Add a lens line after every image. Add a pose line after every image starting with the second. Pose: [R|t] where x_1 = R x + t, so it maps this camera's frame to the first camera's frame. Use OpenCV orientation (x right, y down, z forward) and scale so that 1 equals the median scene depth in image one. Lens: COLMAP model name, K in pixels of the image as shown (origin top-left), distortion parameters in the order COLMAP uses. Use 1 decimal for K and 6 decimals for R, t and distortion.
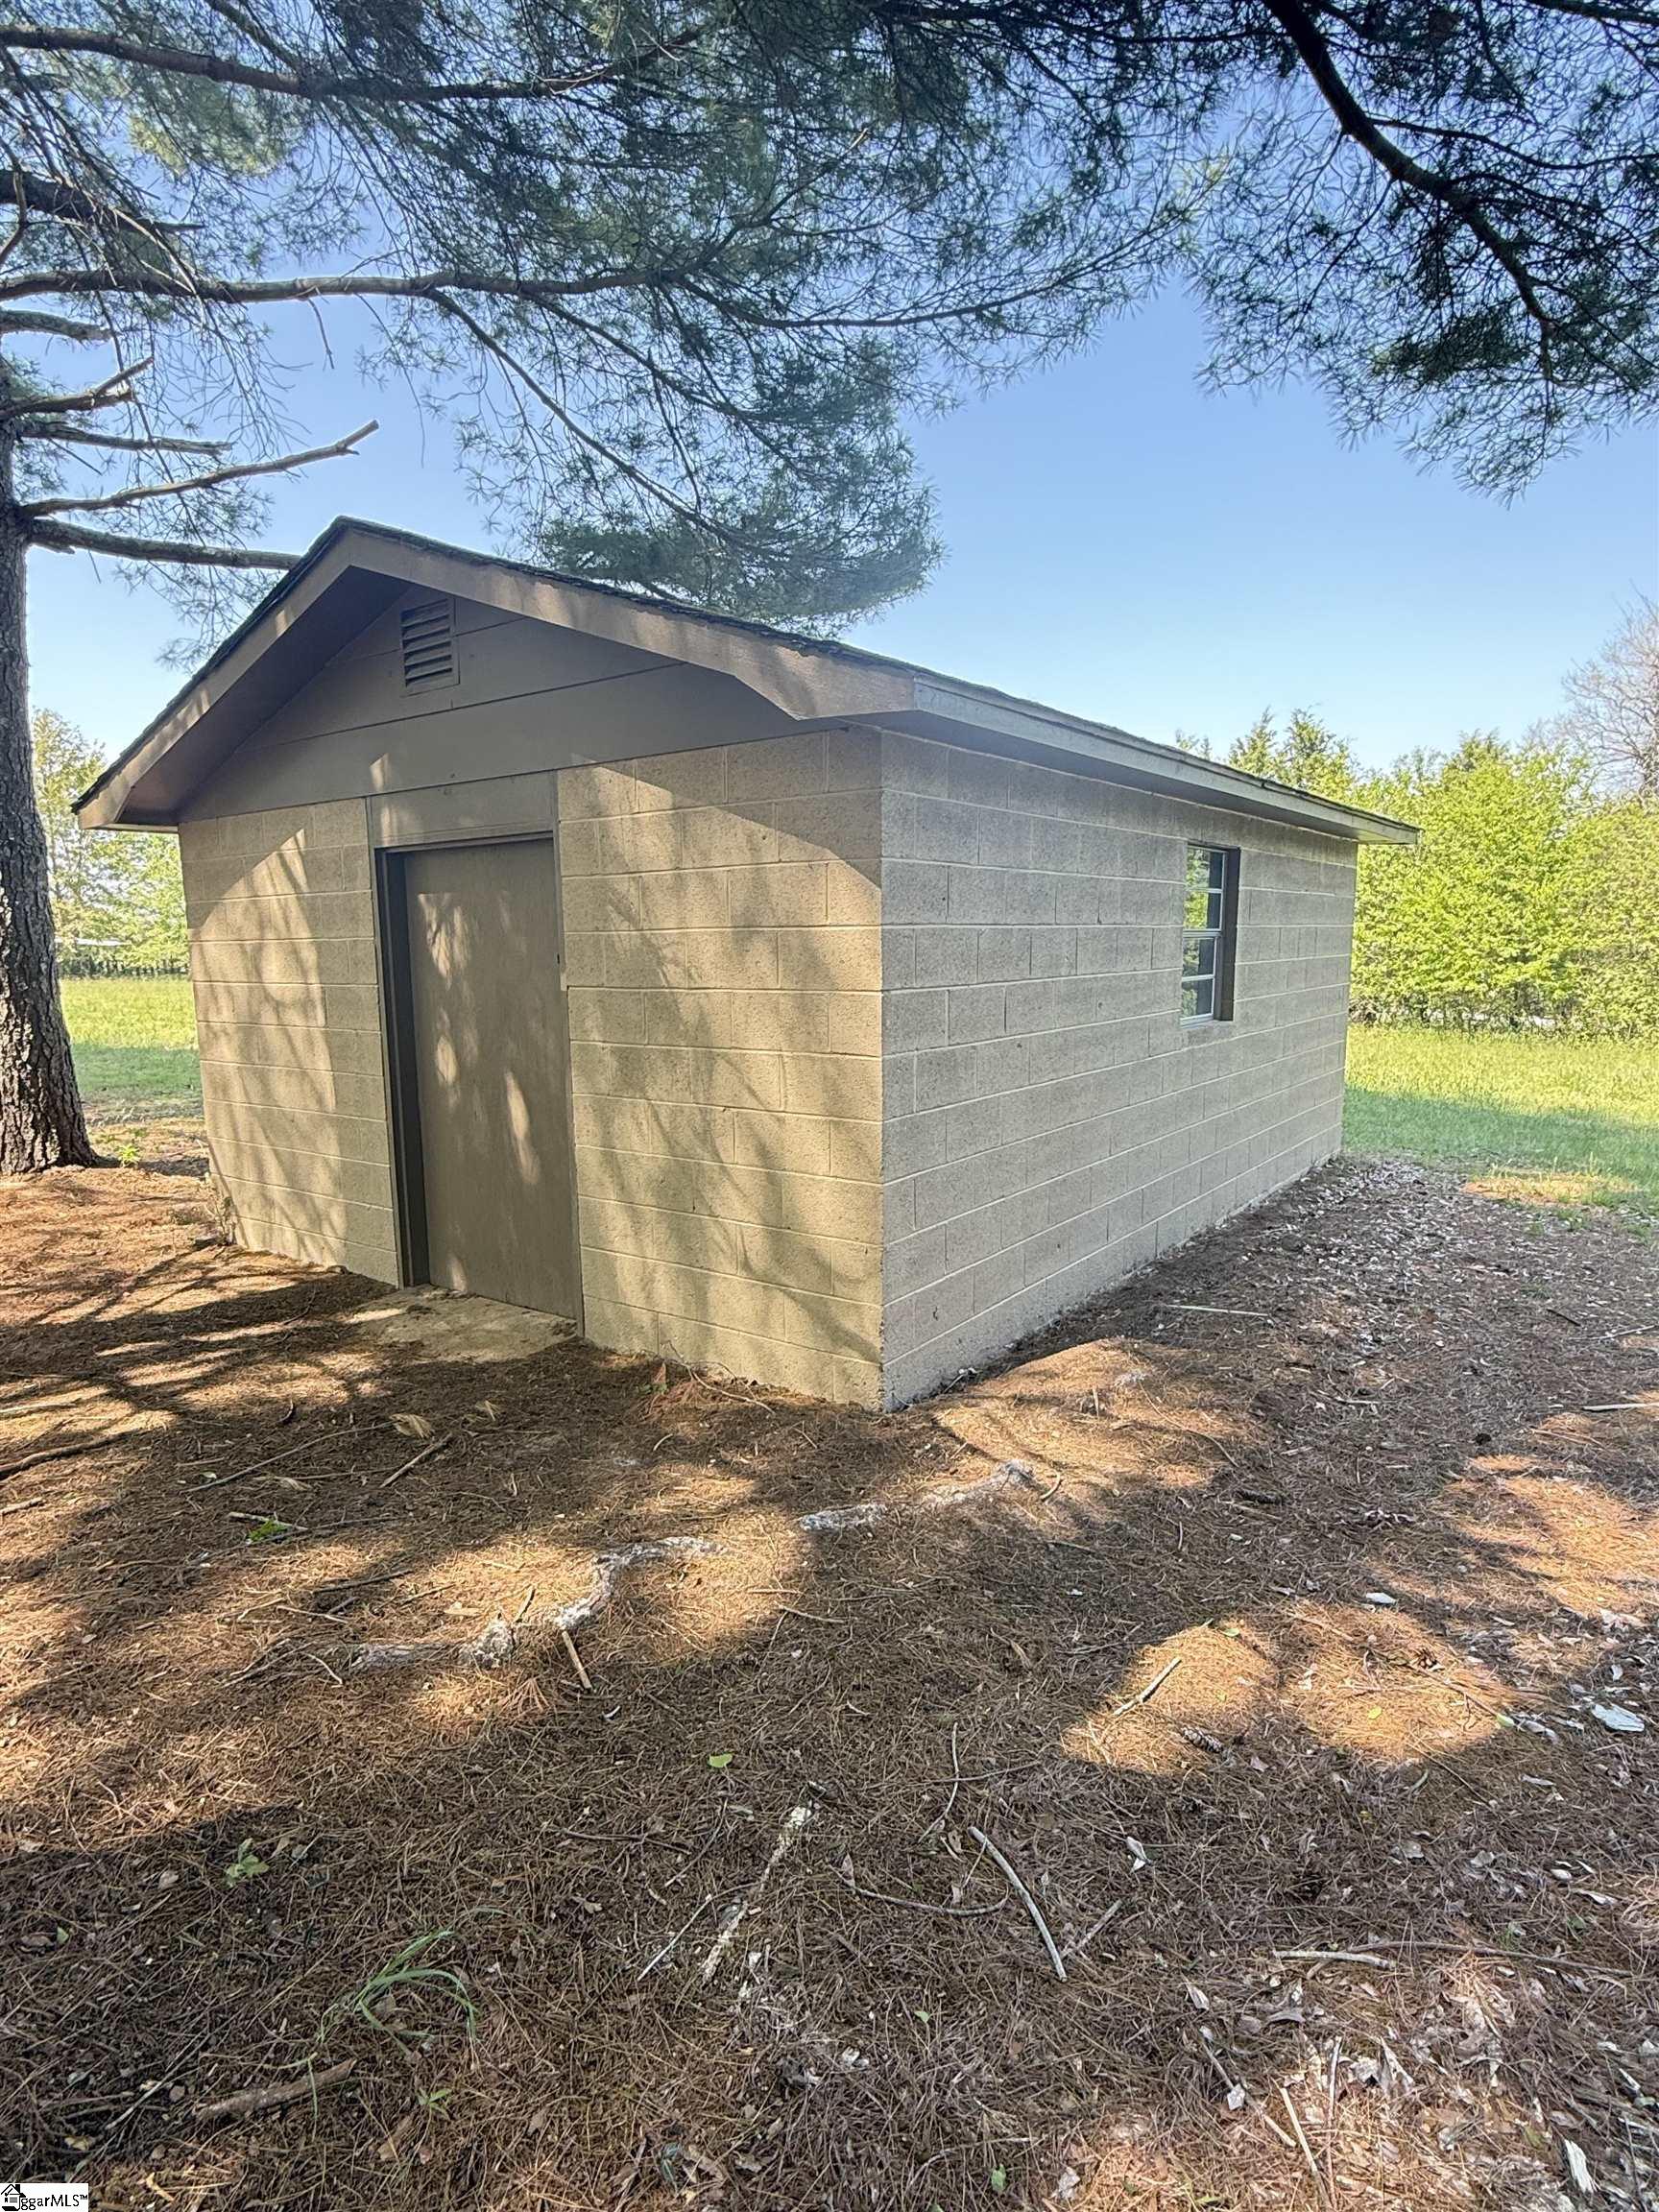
lens RADIAL K [[1181.0, 0, 815.8], [0, 1181.0, 1118.9], [0, 0, 1]] dist [-0.001469, 0.003968]
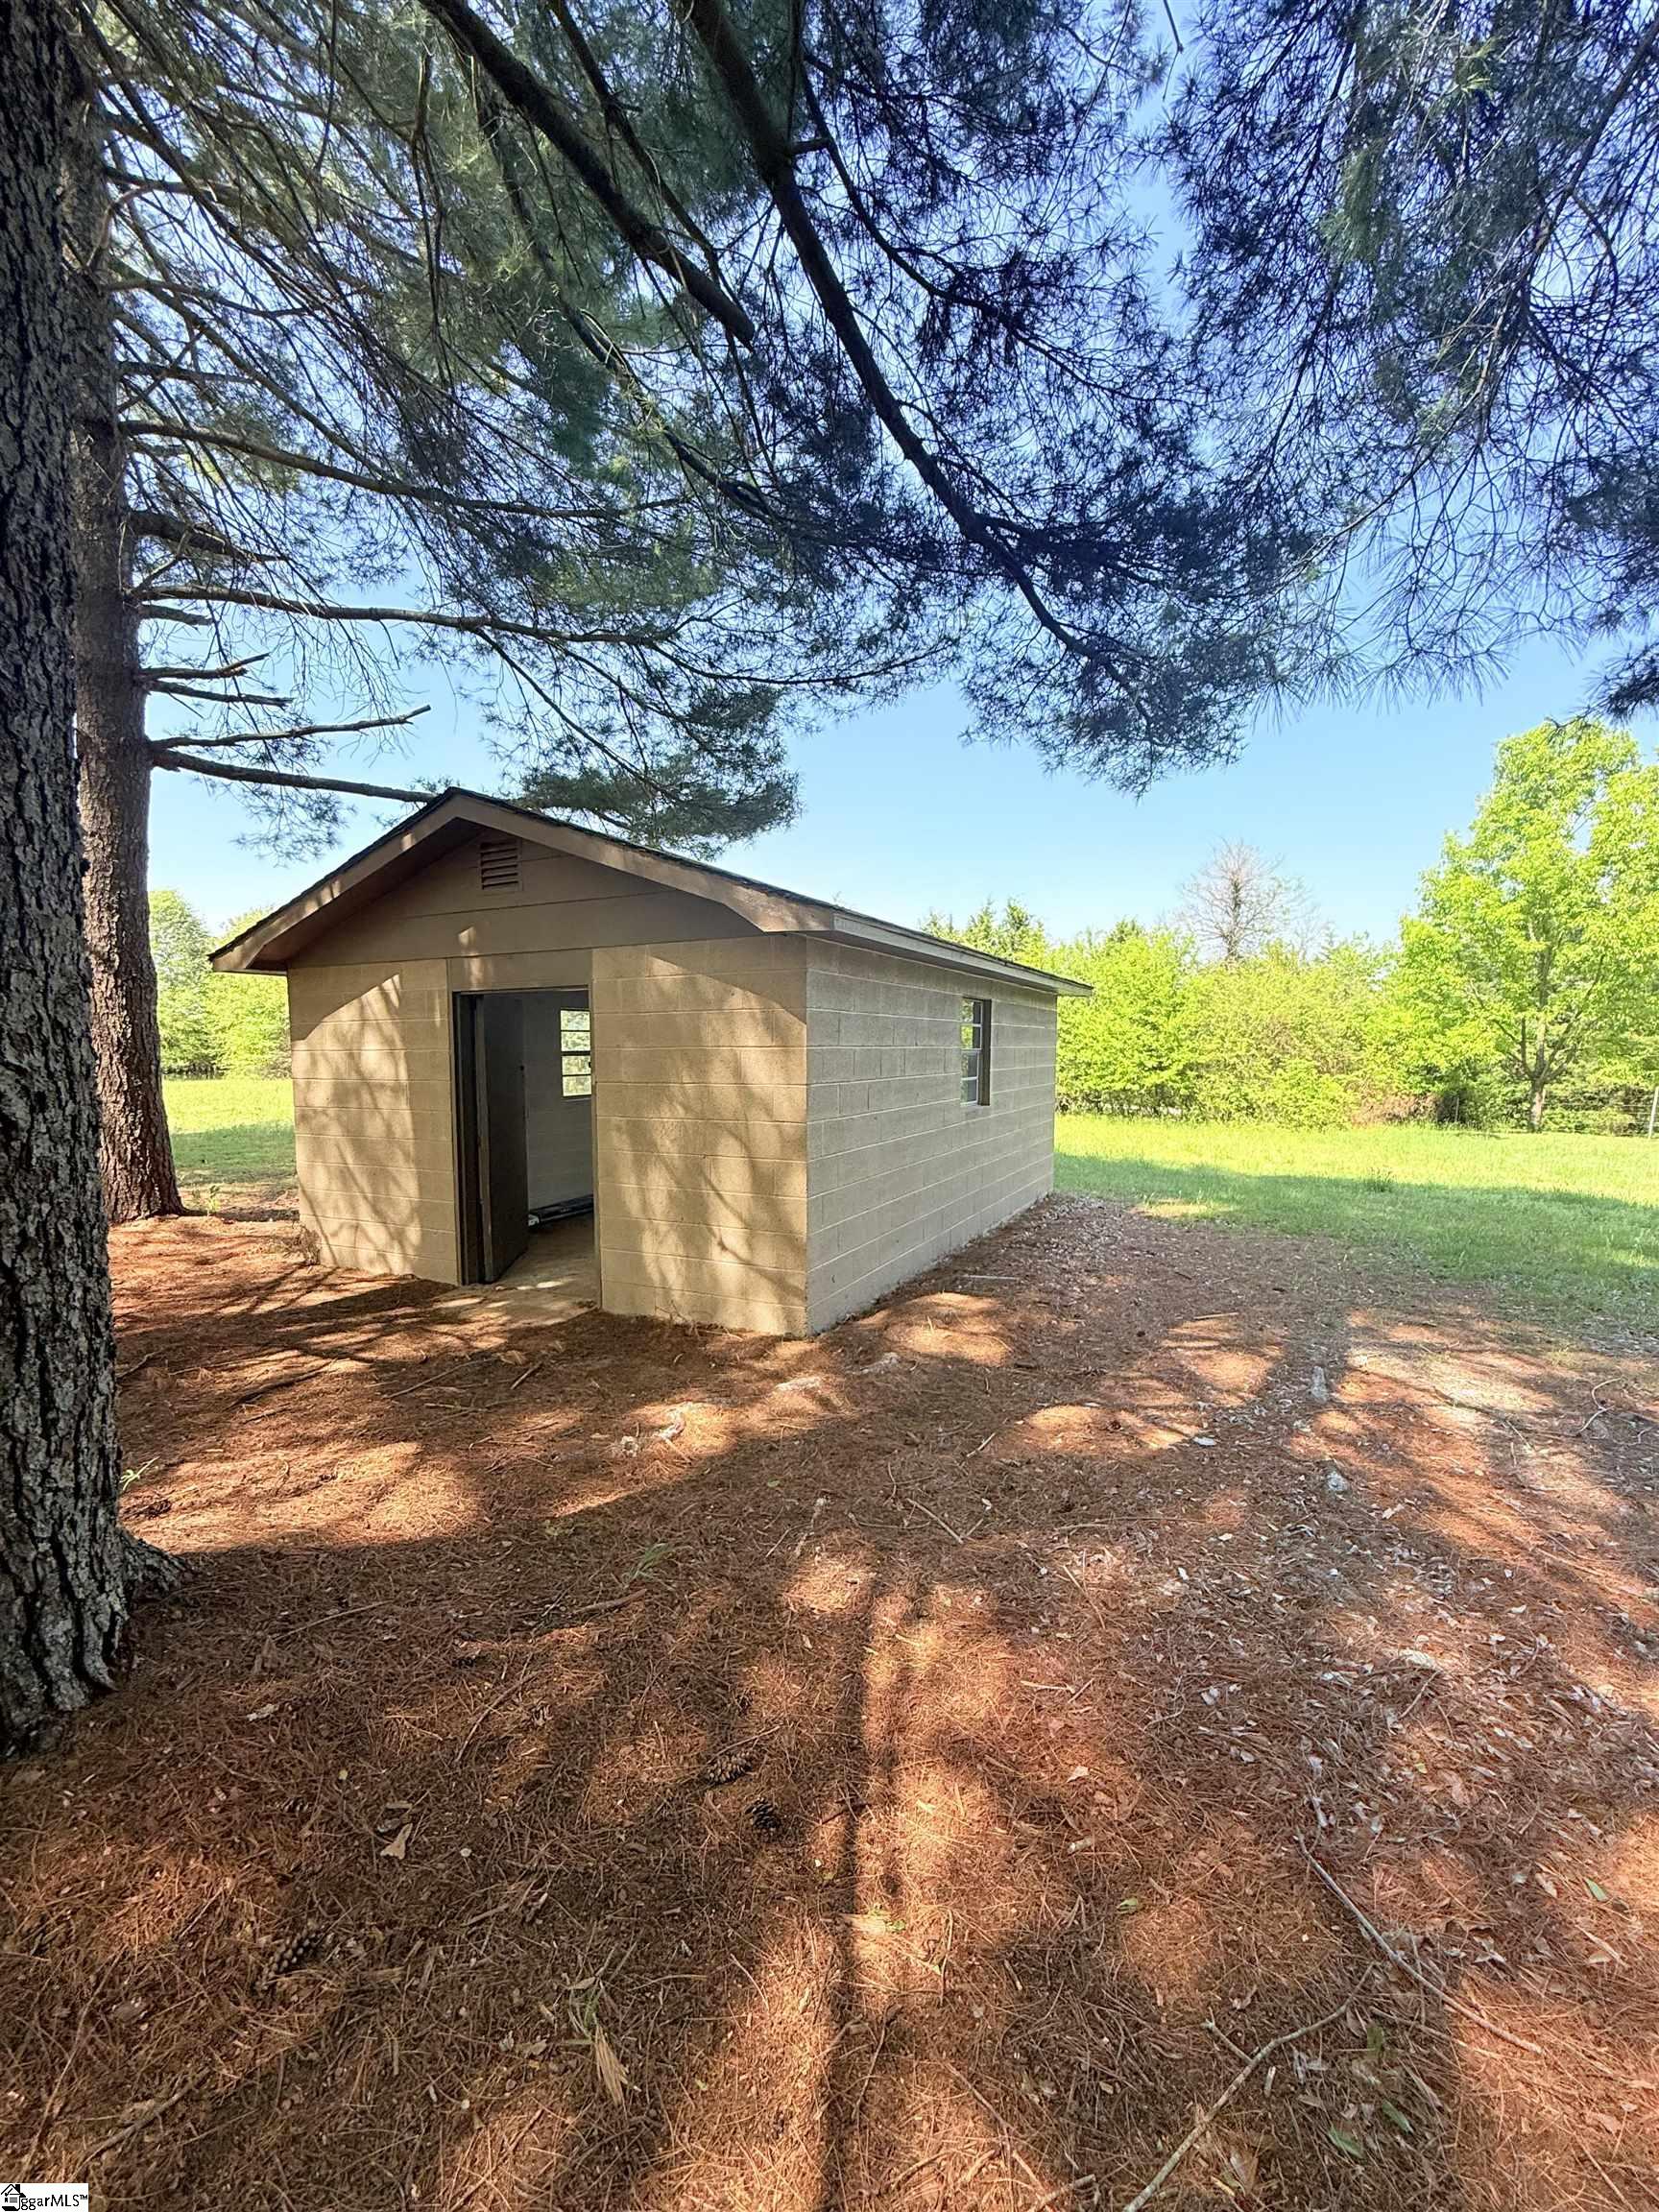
lens RADIAL K [[894.7, 0, 826.1], [0, 894.7, 1119.2], [0, 0, 1]] dist [0.000498, -0.000343]
pose [[0.984224, -0.004574, 0.176866, -0.080619], [0.017826, 0.997143, -0.073409, 0.020842], [-0.176025, 0.075404, 0.981493, -0.153012]]
